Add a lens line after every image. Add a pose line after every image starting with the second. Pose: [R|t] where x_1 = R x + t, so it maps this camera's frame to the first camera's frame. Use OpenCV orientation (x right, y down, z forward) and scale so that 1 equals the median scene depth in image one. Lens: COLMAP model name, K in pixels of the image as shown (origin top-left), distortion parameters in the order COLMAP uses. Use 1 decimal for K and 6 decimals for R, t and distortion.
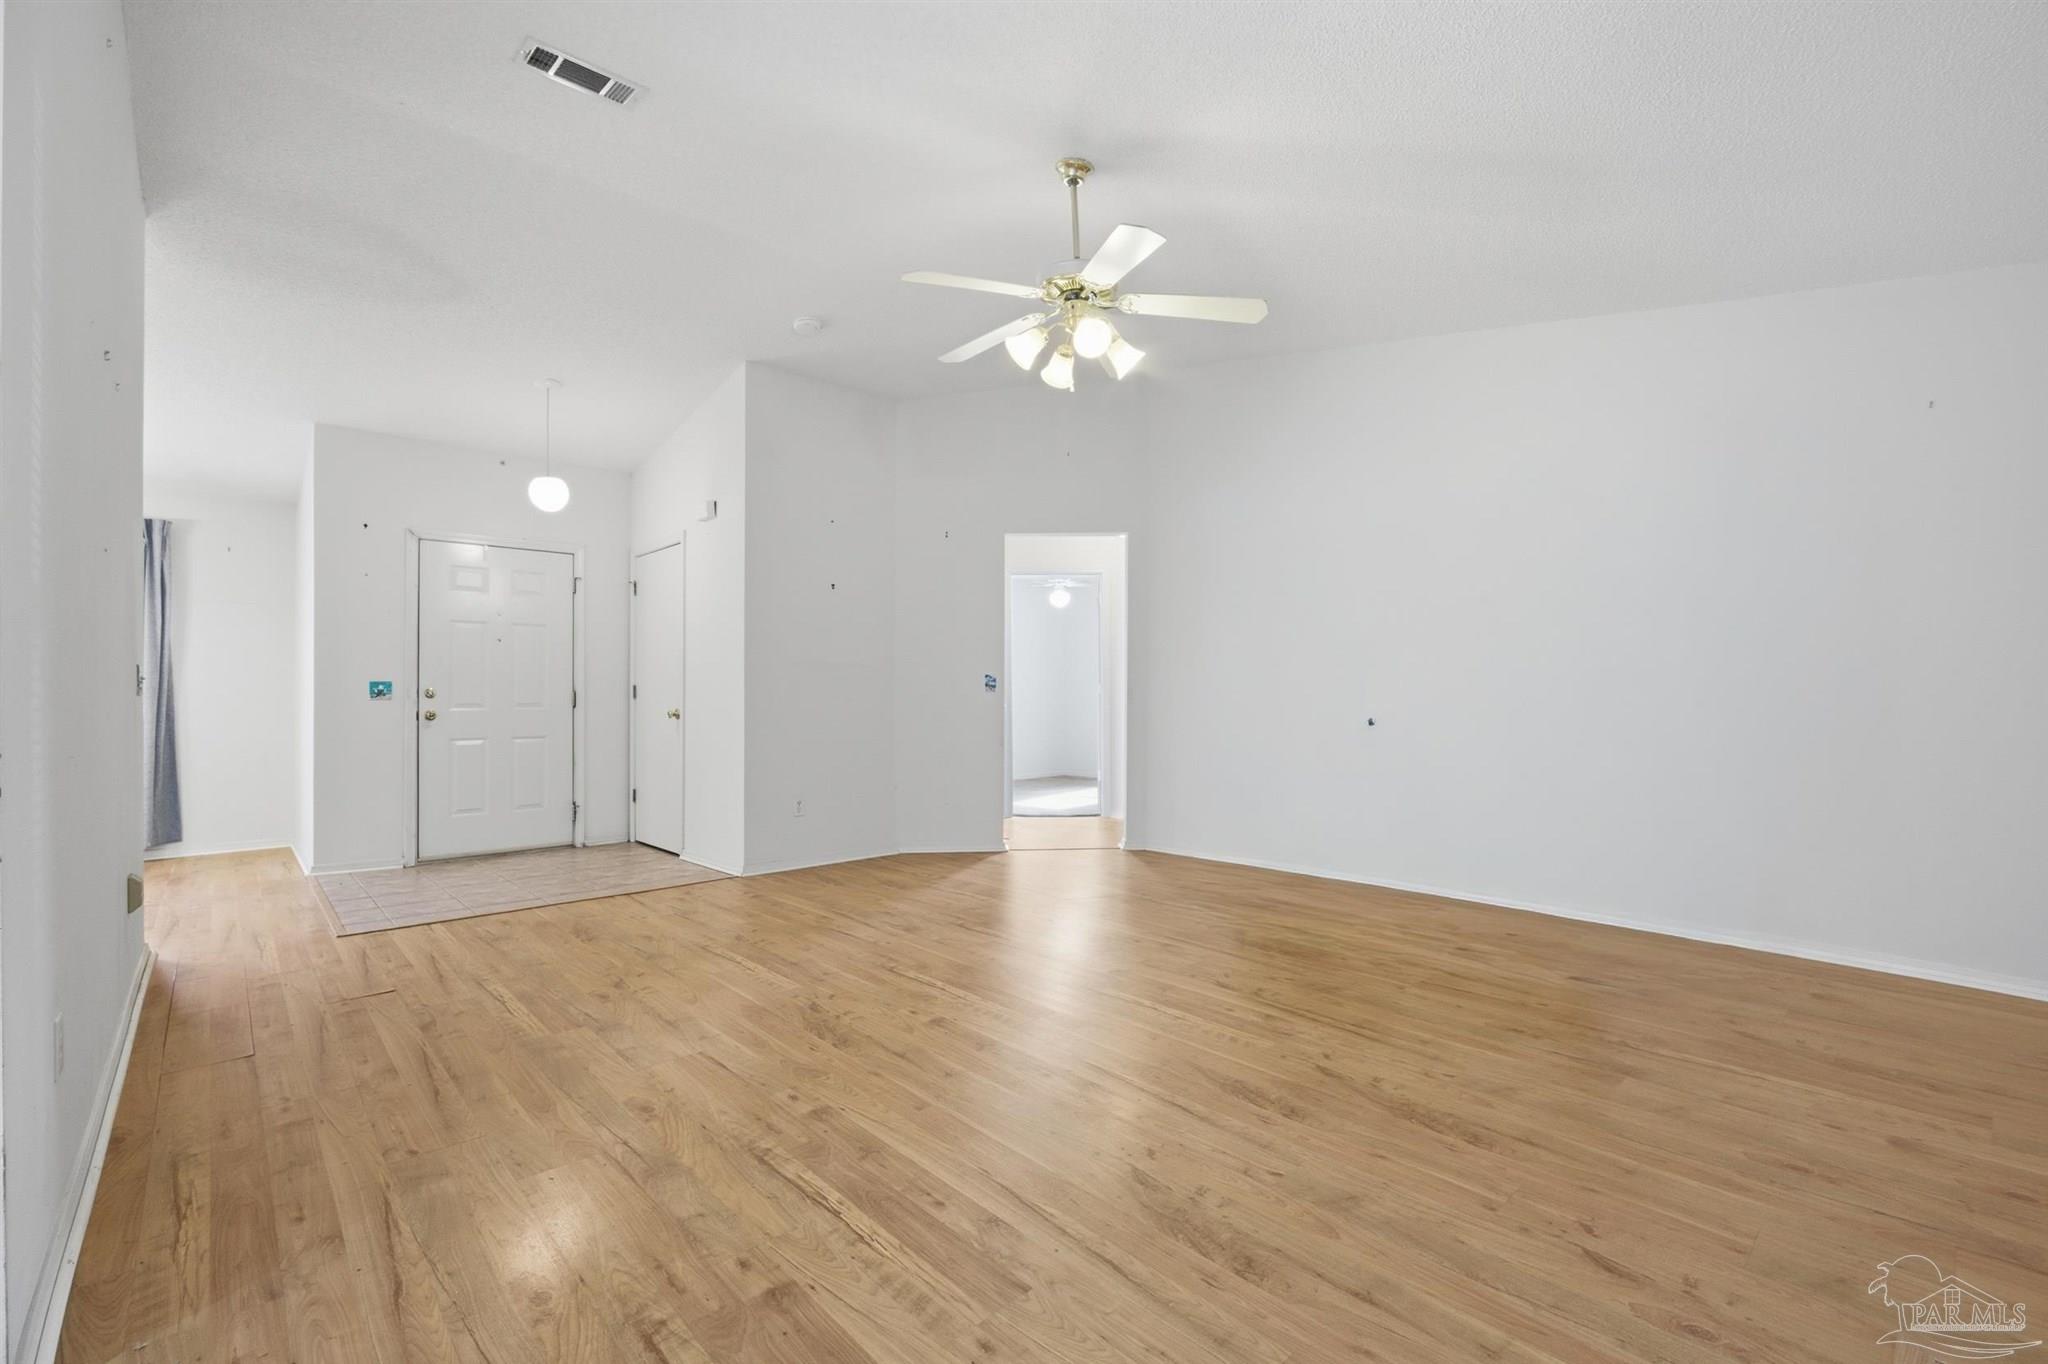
lens RADIAL K [[882.1, 0, 1024.0], [0, 882.1, 682.0], [0, 0, 1]] dist [-0.017743, 0.005314]
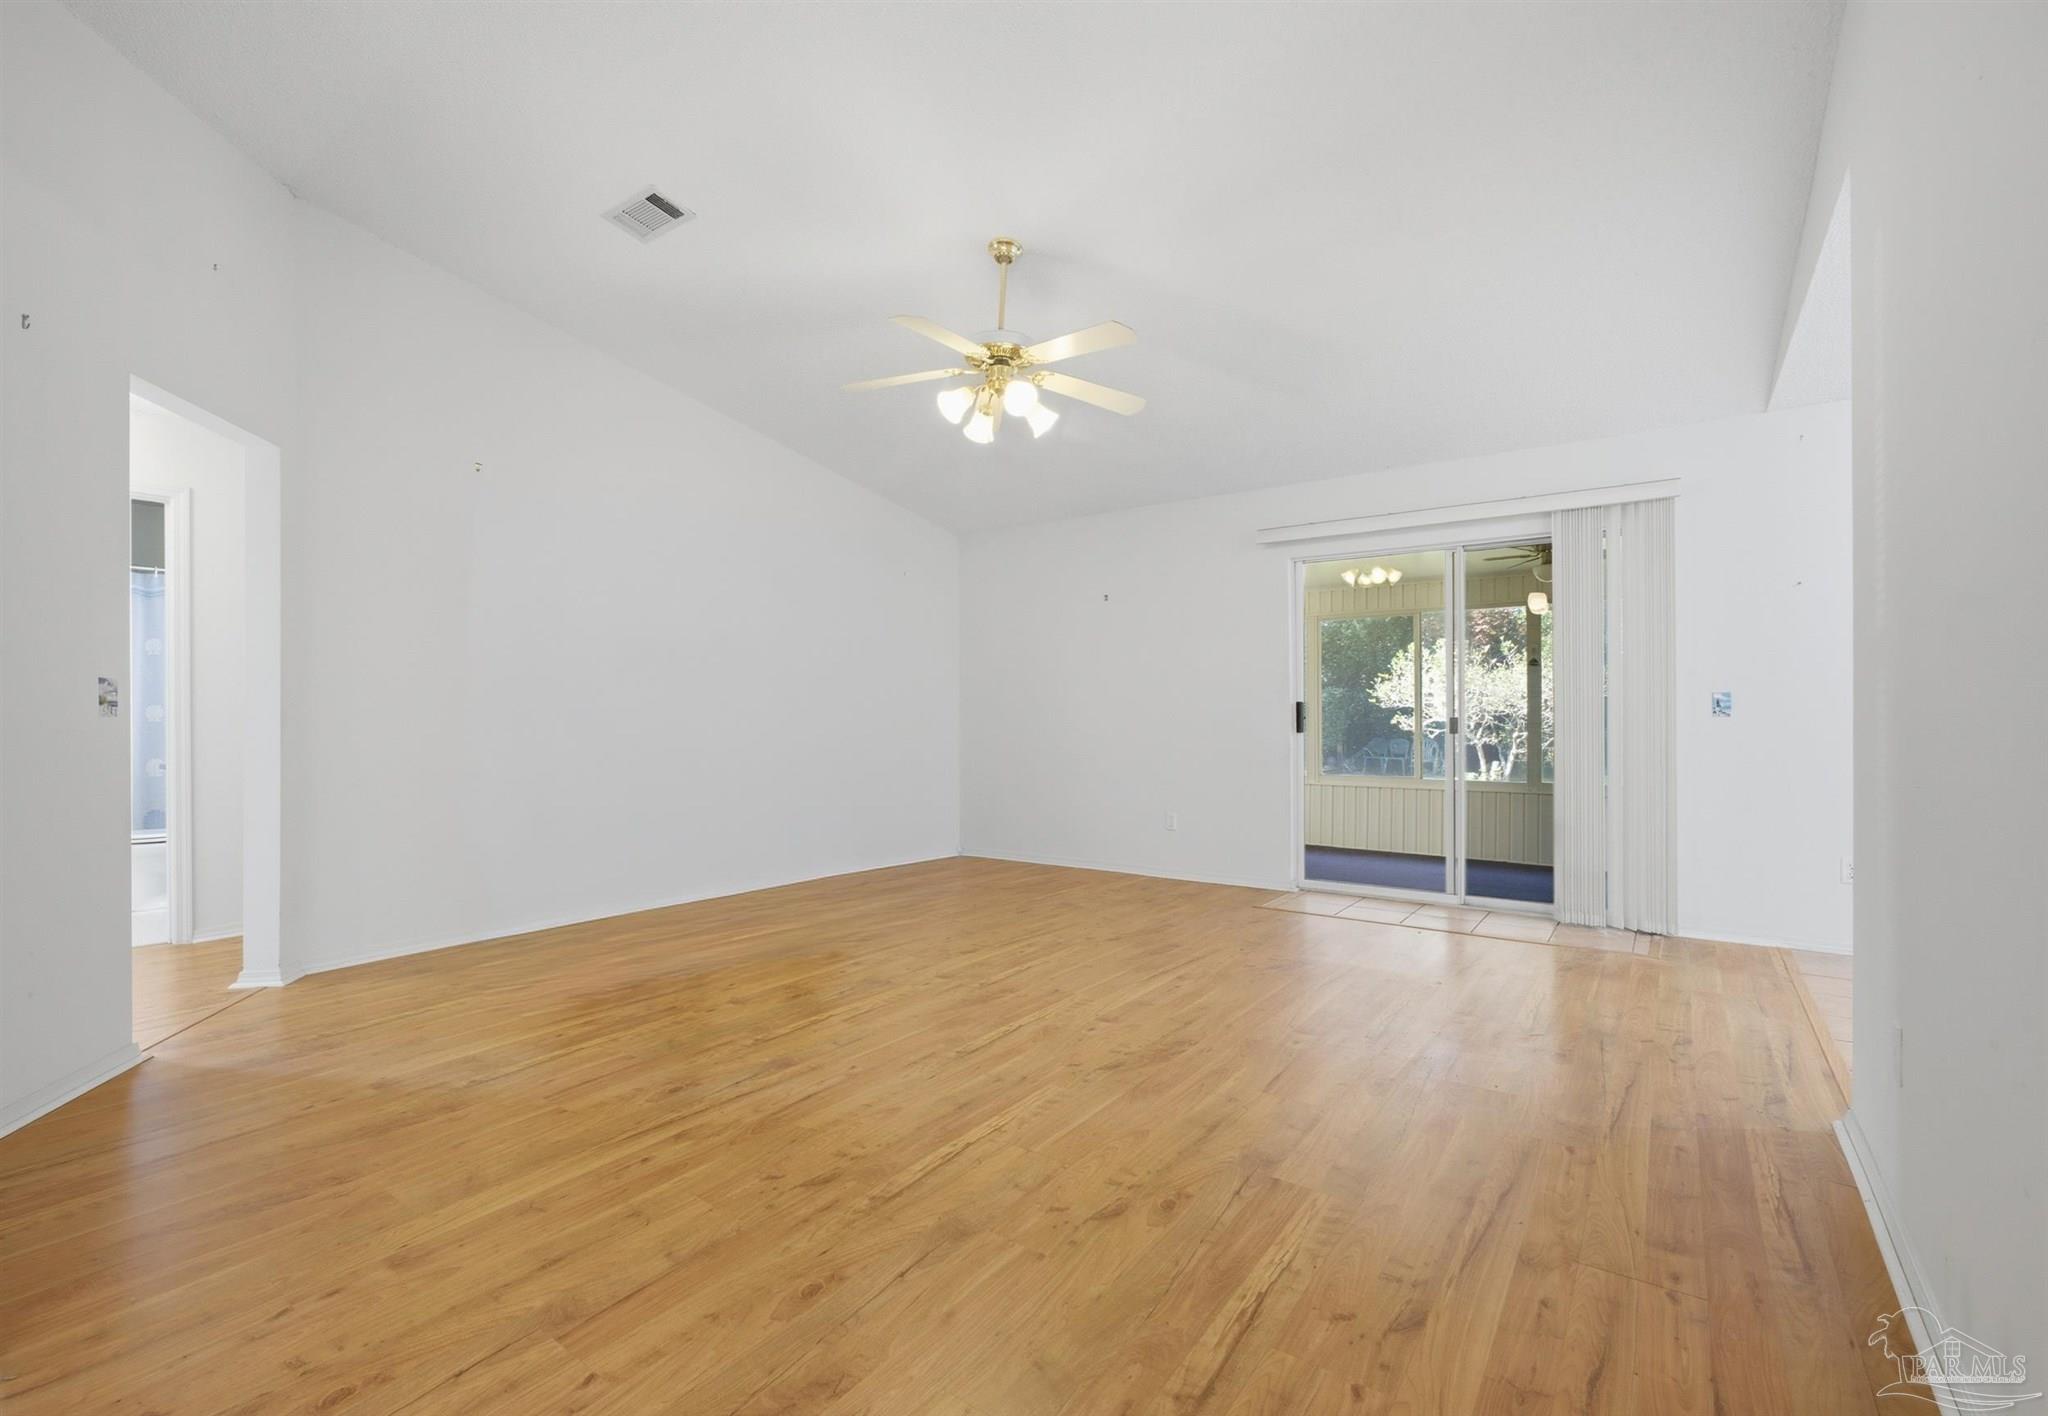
lens RADIAL K [[912.9, 0, 1020.6], [0, 912.9, 719.3], [0, 0, 1]] dist [-0.002532, 0.000303]
pose [[-0.197917, 0.002848, 0.980215, -1.072448], [-0.010606, 0.999931, -0.005047, 0.025902], [-0.980161, -0.011395, -0.197873, 1.221039]]
